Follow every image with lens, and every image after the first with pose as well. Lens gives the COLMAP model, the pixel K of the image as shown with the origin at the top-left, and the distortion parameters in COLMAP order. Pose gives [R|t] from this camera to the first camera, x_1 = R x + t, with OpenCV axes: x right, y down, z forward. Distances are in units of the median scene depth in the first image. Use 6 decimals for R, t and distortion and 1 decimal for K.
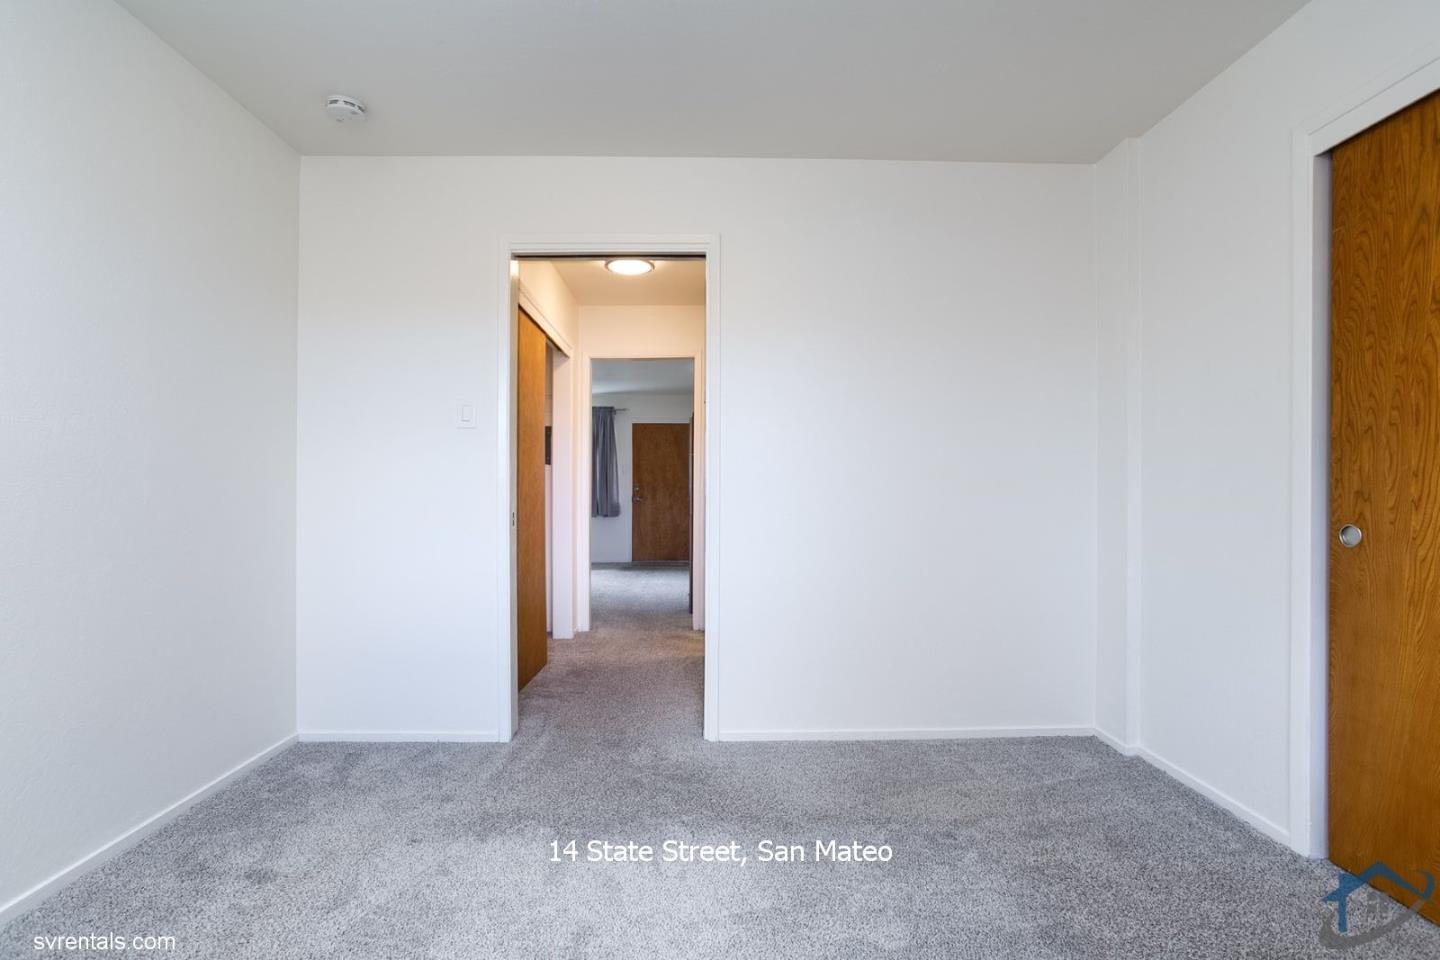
lens RADIAL K [[728.6, 0, 699.8], [0, 728.6, 488.4], [0, 0, 1]] dist [-0.035562, 0.030871]
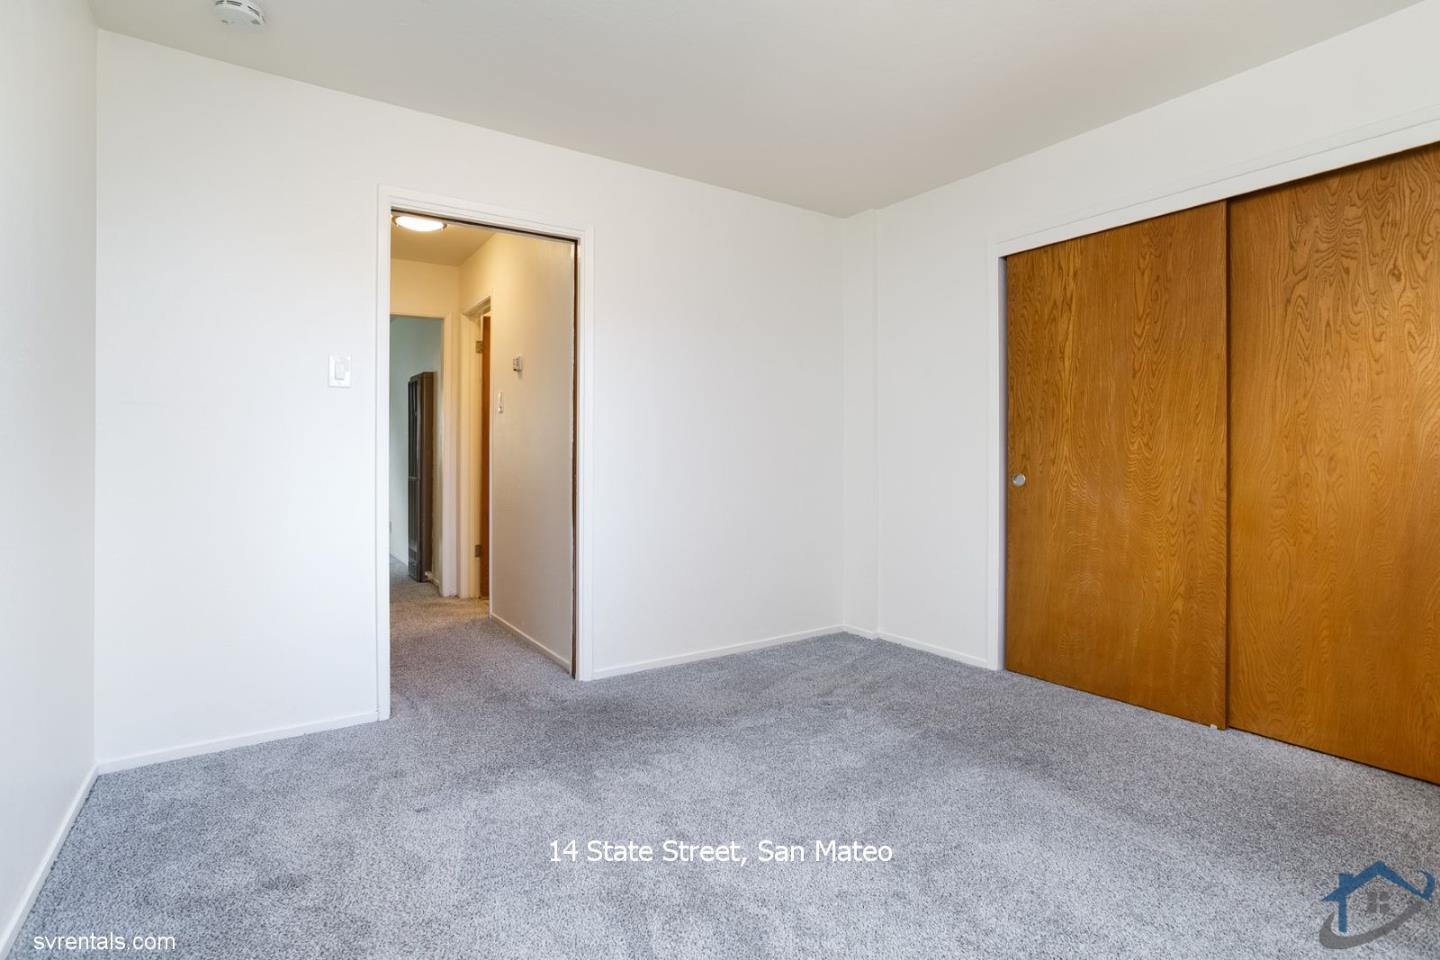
lens RADIAL K [[736.1, 0, 723.4], [0, 736.1, 447.9], [0, 0, 1]] dist [-0.021963, 0.029056]
pose [[0.830070, 0.004592, 0.557641, -0.628468], [-0.000360, 0.999970, -0.007698, 0.002219], [-0.557659, 0.006189, 0.830047, -0.065435]]
